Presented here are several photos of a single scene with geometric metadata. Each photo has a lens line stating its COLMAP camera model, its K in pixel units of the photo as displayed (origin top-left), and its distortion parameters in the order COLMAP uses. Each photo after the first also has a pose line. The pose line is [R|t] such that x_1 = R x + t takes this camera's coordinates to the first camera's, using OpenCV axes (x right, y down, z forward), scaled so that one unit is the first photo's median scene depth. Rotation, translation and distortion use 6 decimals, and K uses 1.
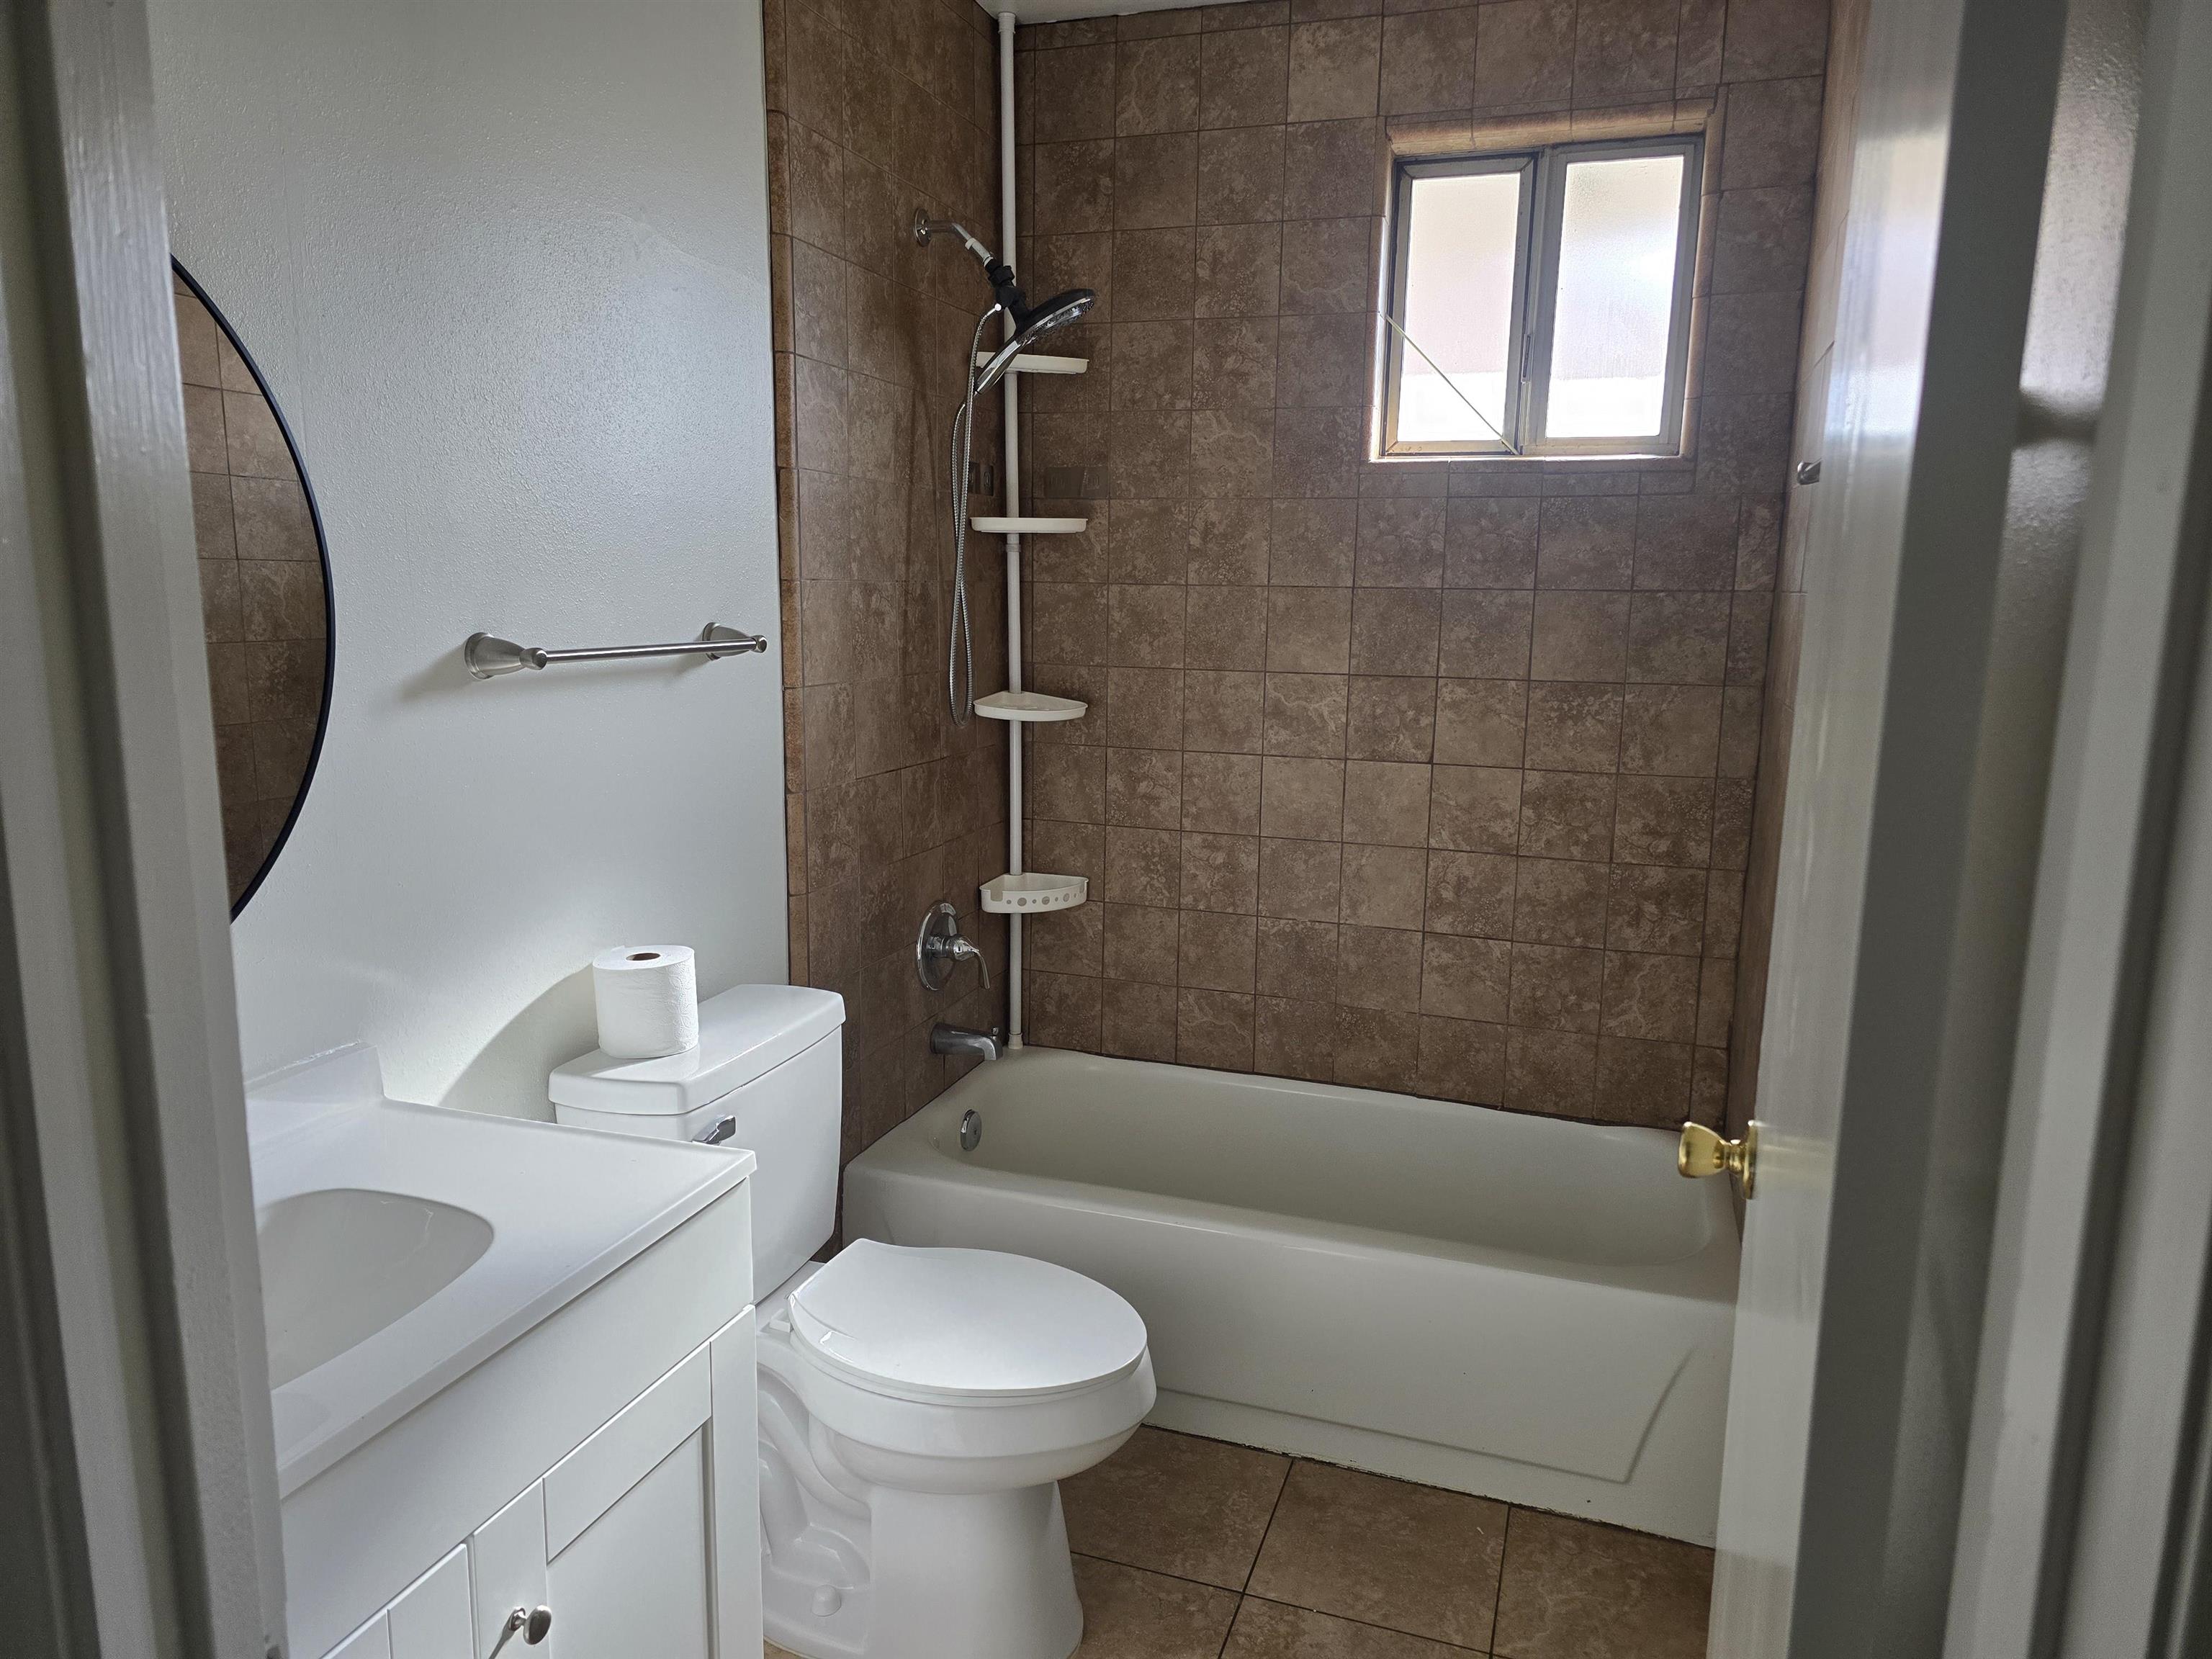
lens RADIAL K [[1472.0, 0, 1103.7], [0, 1472.0, 831.7], [0, 0, 1]] dist [0.002612, 0.000109]
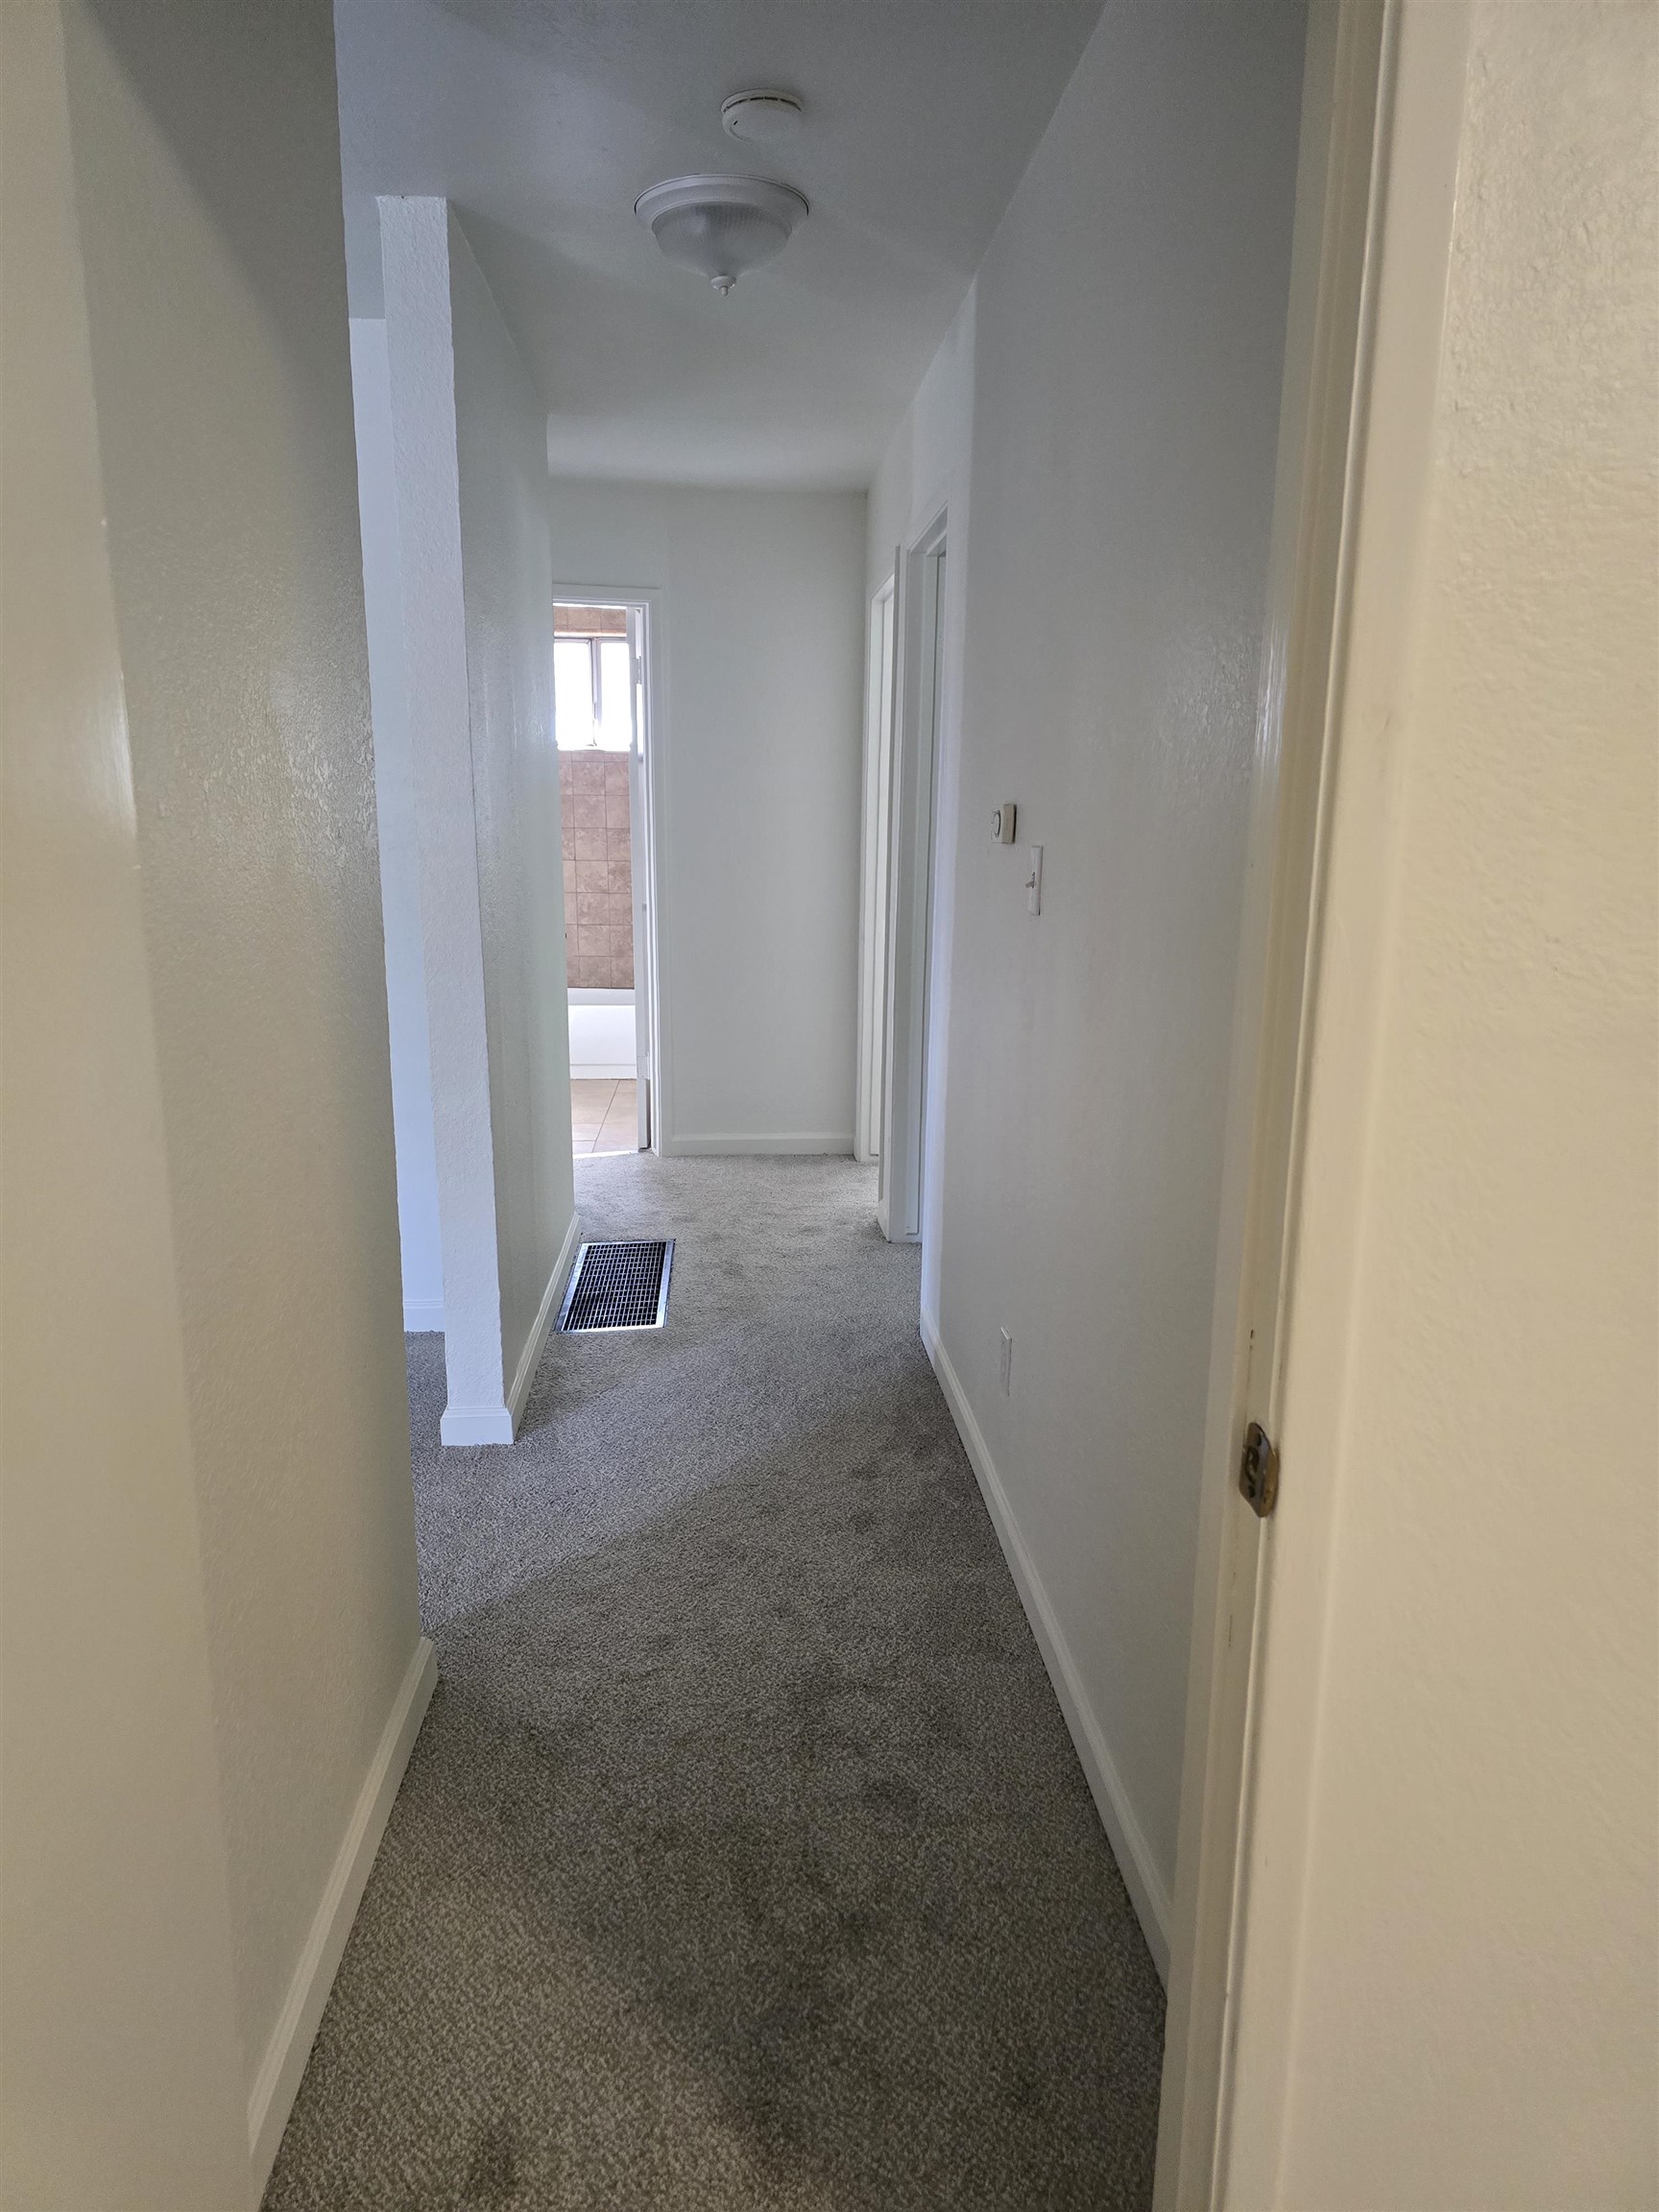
lens RADIAL K [[1472.0, 0, 830.5], [0, 1472.0, 1109.4], [0, 0, 1]] dist [0.002612, 0.000109]
pose [[0.857029, -0.117149, 0.501774, -0.792420], [0.095344, 0.993050, 0.068999, 0.267999], [-0.506370, -0.011293, 0.862243, -1.587719]]
